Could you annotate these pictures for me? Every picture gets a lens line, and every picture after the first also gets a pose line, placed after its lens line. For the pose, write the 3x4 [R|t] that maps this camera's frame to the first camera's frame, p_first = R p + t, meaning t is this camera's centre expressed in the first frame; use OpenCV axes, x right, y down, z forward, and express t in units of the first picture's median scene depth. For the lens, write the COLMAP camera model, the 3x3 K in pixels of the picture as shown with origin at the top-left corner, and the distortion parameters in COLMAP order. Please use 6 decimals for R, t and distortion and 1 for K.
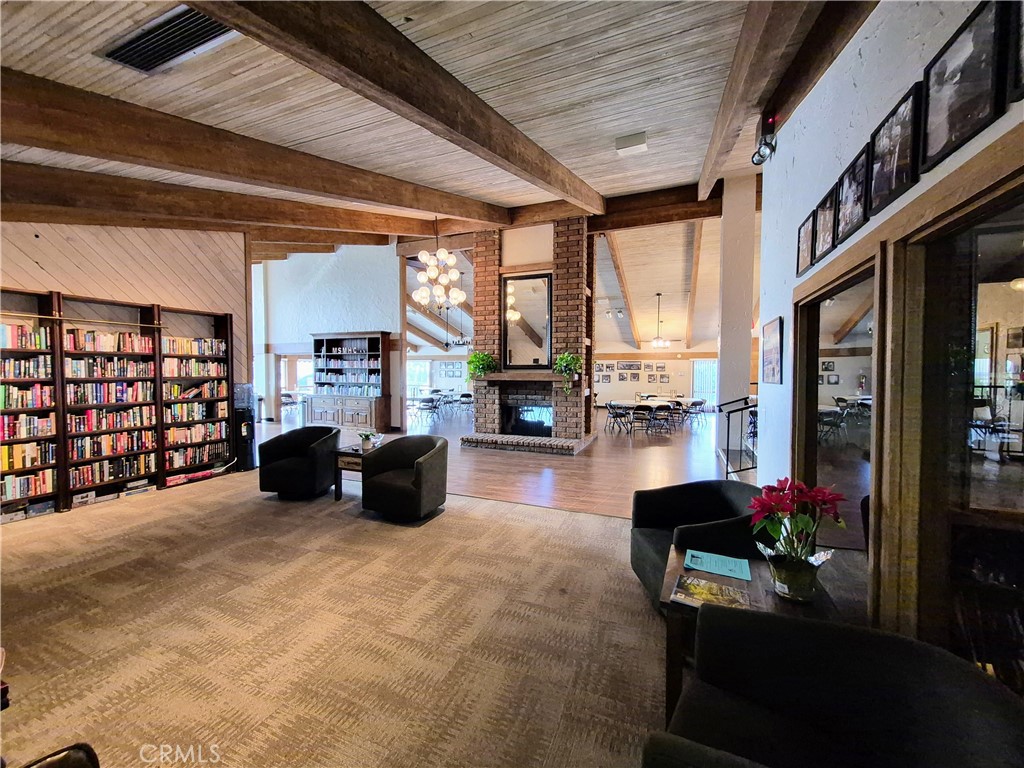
lens RADIAL K [[400.2, 0, 512.4], [0, 400.2, 382.8], [0, 0, 1]] dist [0.002687, 0.000024]
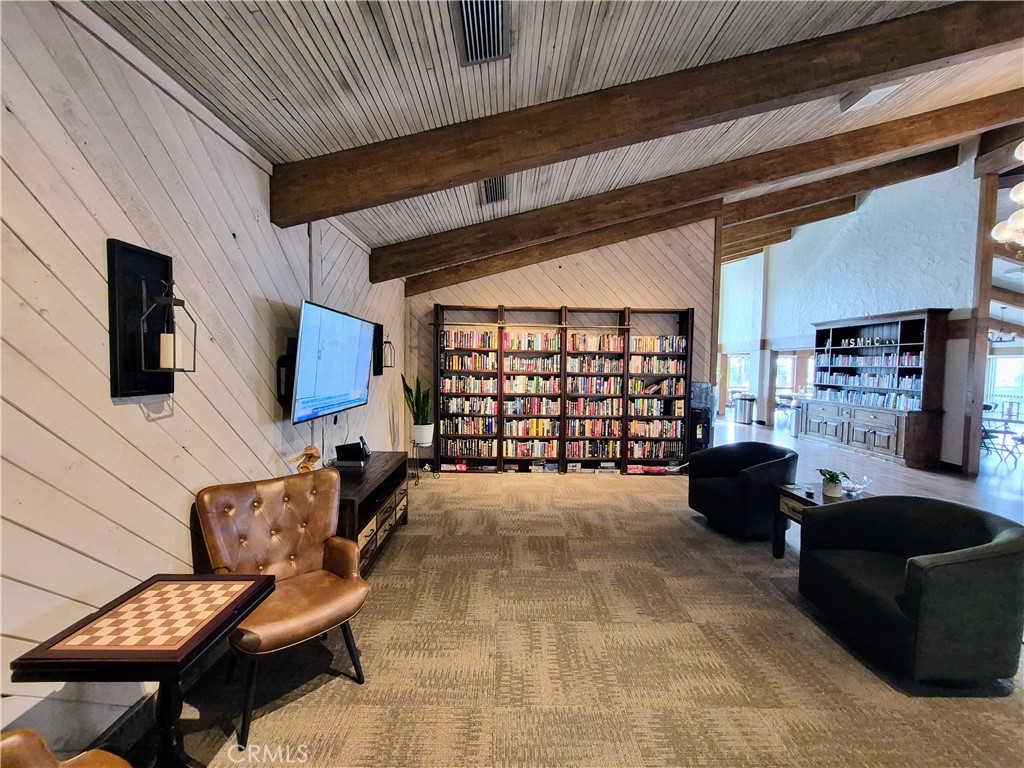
lens RADIAL K [[400.2, 0, 509.2], [0, 400.2, 382.5], [0, 0, 1]] dist [0.002687, 0.000024]
pose [[0.390386, 0.045684, -0.919517, 0.006516], [-0.041159, 0.998636, 0.032140, -0.011470], [0.919731, 0.025300, 0.391734, 0.284495]]
